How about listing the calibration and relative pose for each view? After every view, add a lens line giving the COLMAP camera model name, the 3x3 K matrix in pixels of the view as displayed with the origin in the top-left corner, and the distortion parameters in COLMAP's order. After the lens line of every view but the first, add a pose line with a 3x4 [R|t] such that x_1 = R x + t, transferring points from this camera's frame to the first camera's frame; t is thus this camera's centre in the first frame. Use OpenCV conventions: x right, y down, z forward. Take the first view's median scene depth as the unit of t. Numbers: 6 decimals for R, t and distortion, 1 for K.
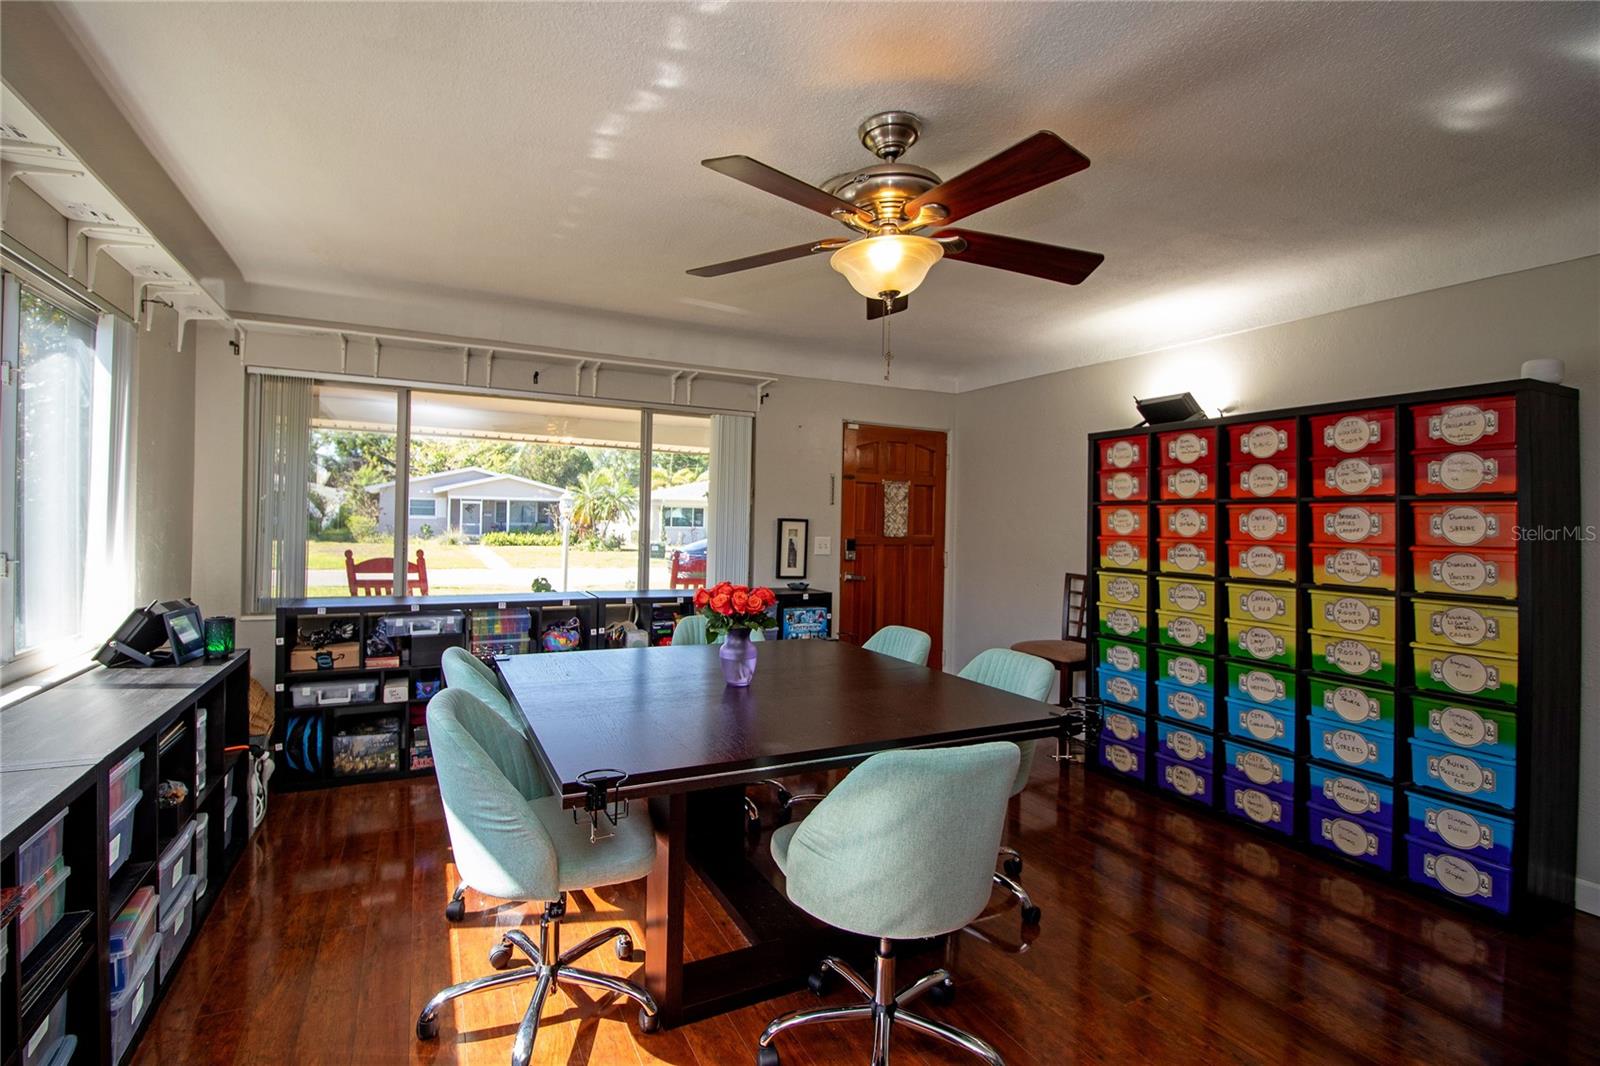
lens RADIAL K [[738.0, 0, 784.5], [0, 738.0, 518.7], [0, 0, 1]] dist [-0.001295, -0.012200]
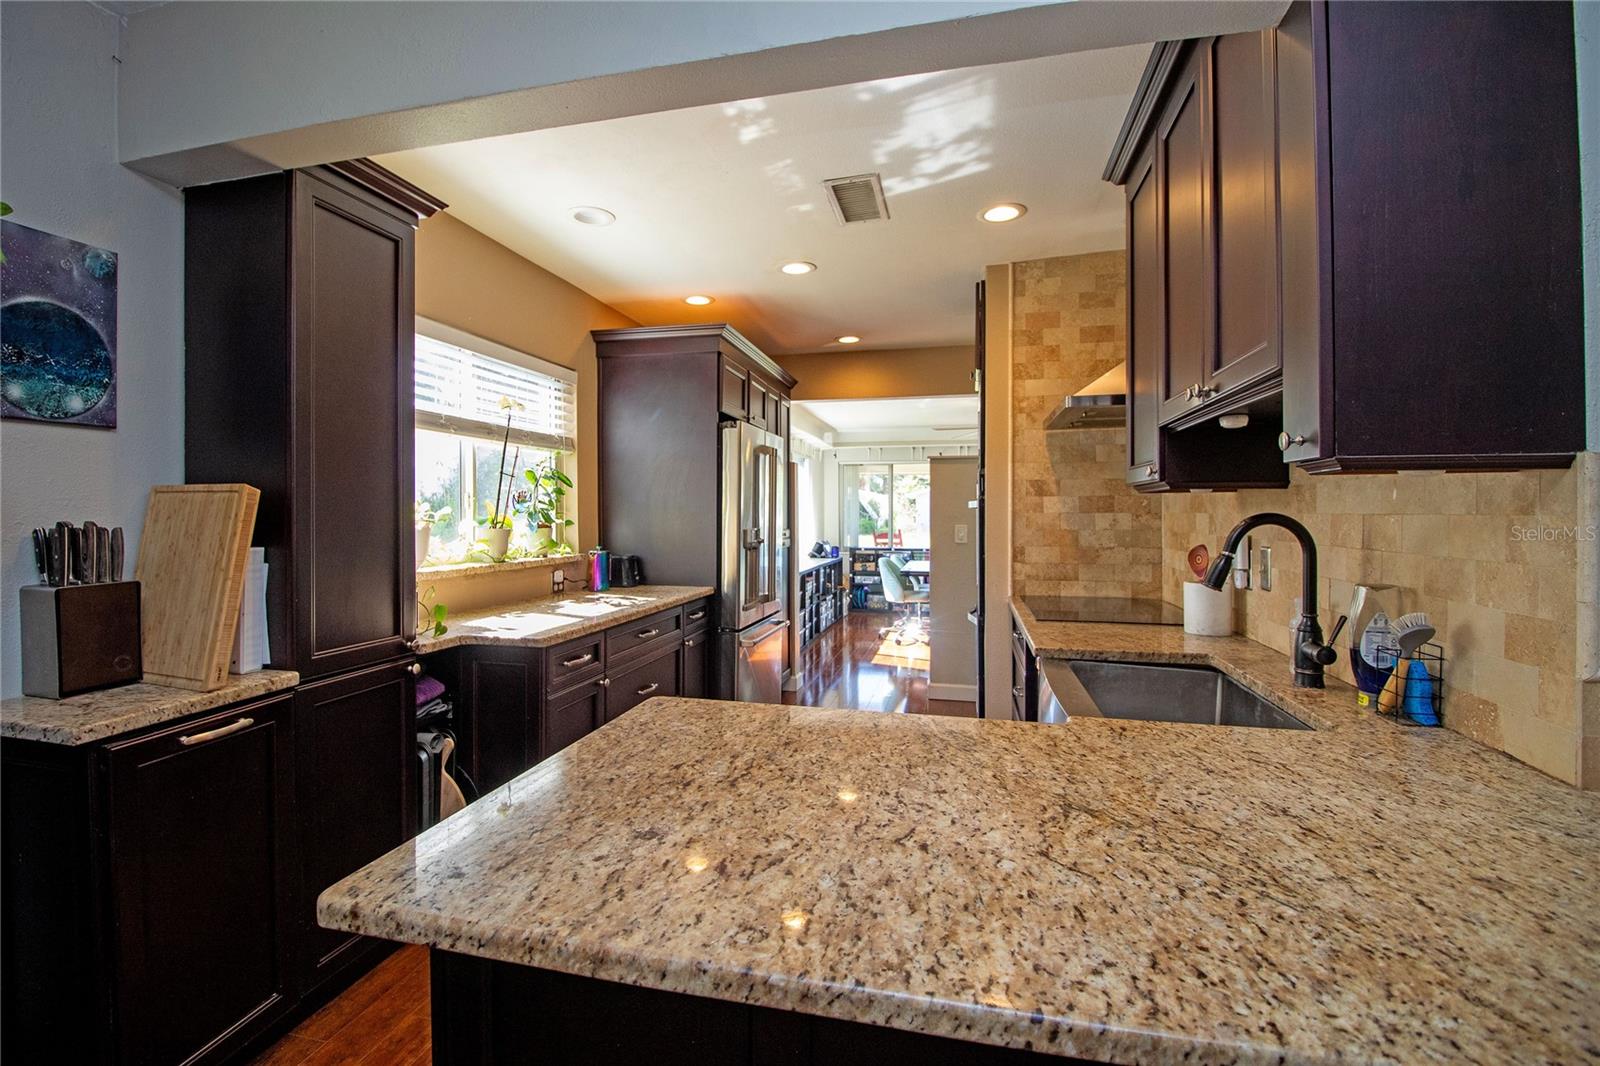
lens RADIAL K [[738.0, 0, 780.1], [0, 738.0, 524.0], [0, 0, 1]] dist [-0.001295, -0.012200]
pose [[0.767001, -0.008768, -0.641586, 1.021972], [0.013441, 0.999907, 0.002403, 0.019622], [0.641505, -0.010467, 0.767047, -1.486709]]
